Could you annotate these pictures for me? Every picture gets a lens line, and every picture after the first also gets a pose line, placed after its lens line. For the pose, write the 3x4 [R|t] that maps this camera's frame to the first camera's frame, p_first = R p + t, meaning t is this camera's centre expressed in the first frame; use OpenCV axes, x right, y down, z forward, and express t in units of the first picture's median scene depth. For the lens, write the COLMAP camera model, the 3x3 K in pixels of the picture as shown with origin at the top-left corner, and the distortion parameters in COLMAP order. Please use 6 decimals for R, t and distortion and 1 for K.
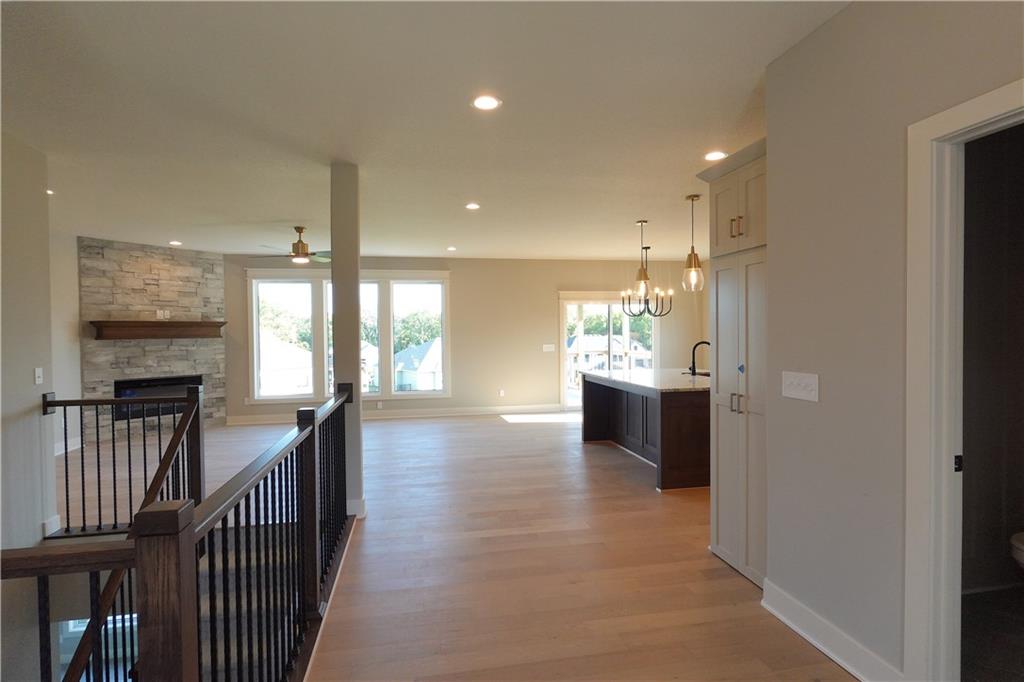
lens RADIAL K [[516.5, 0, 508.4], [0, 516.5, 342.0], [0, 0, 1]] dist [-0.004275, -0.000743]
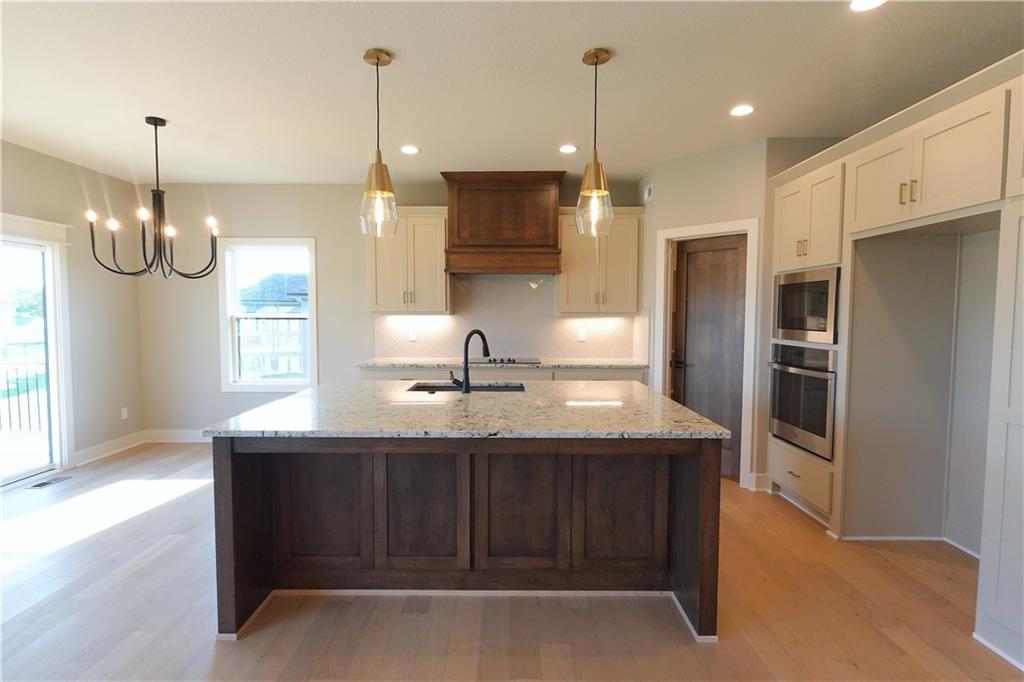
lens RADIAL K [[516.5, 0, 508.4], [0, 516.5, 342.0], [0, 0, 1]] dist [-0.004275, -0.000743]
pose [[0.187436, -0.044816, 0.981254, -0.123909], [0.014021, 0.998979, 0.042947, -0.008663], [-0.982177, 0.005708, 0.187873, 0.664010]]
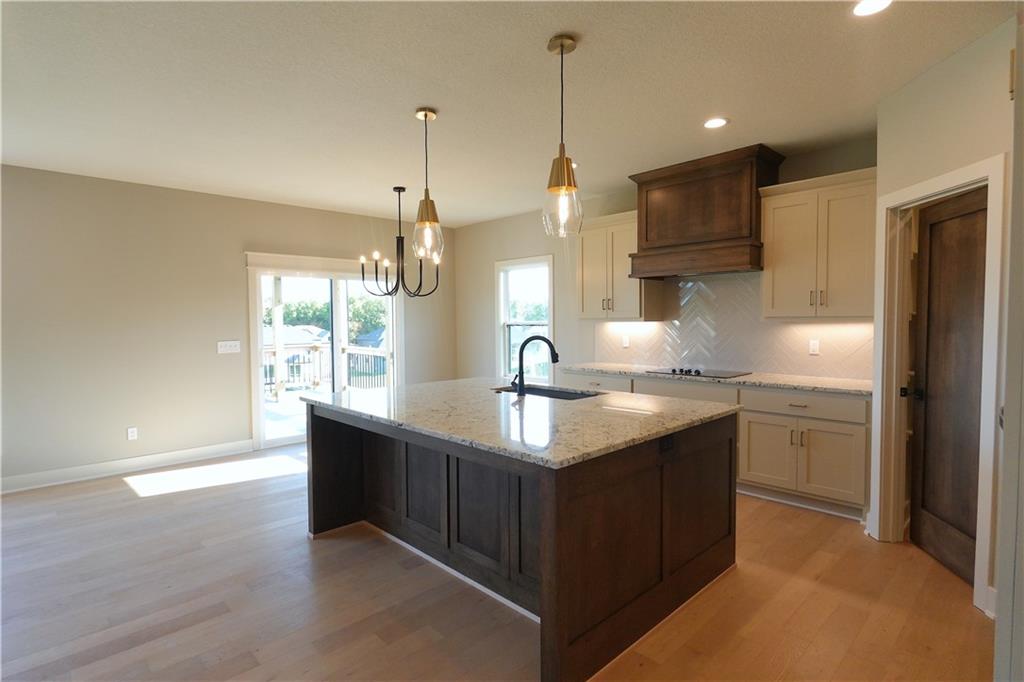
lens RADIAL K [[516.5, 0, 508.4], [0, 516.5, 342.0], [0, 0, 1]] dist [-0.004275, -0.000743]
pose [[0.836913, -0.019072, 0.547004, 0.028433], [0.008884, 0.999734, 0.021266, -0.005317], [-0.547264, -0.012938, 0.836860, 0.413034]]
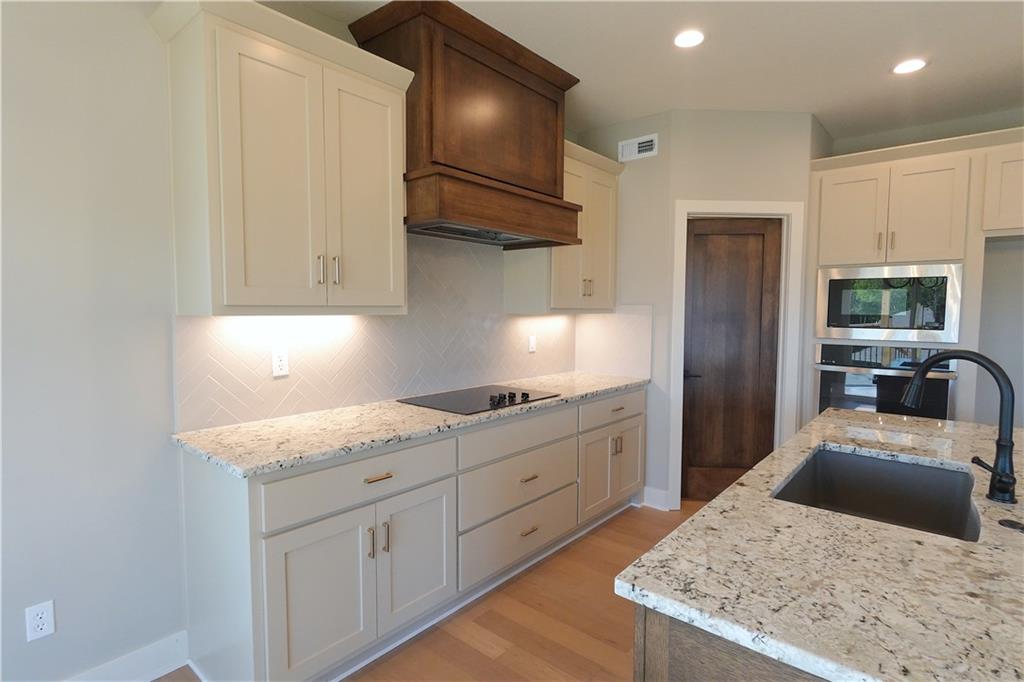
lens RADIAL K [[516.5, 0, 508.4], [0, 516.5, 342.0], [0, 0, 1]] dist [-0.004275, -0.000743]
pose [[-0.625545, -0.043963, 0.778949, 0.248906], [0.015543, 0.997511, 0.068780, -0.019849], [-0.780034, 0.055132, -0.623304, 1.017033]]
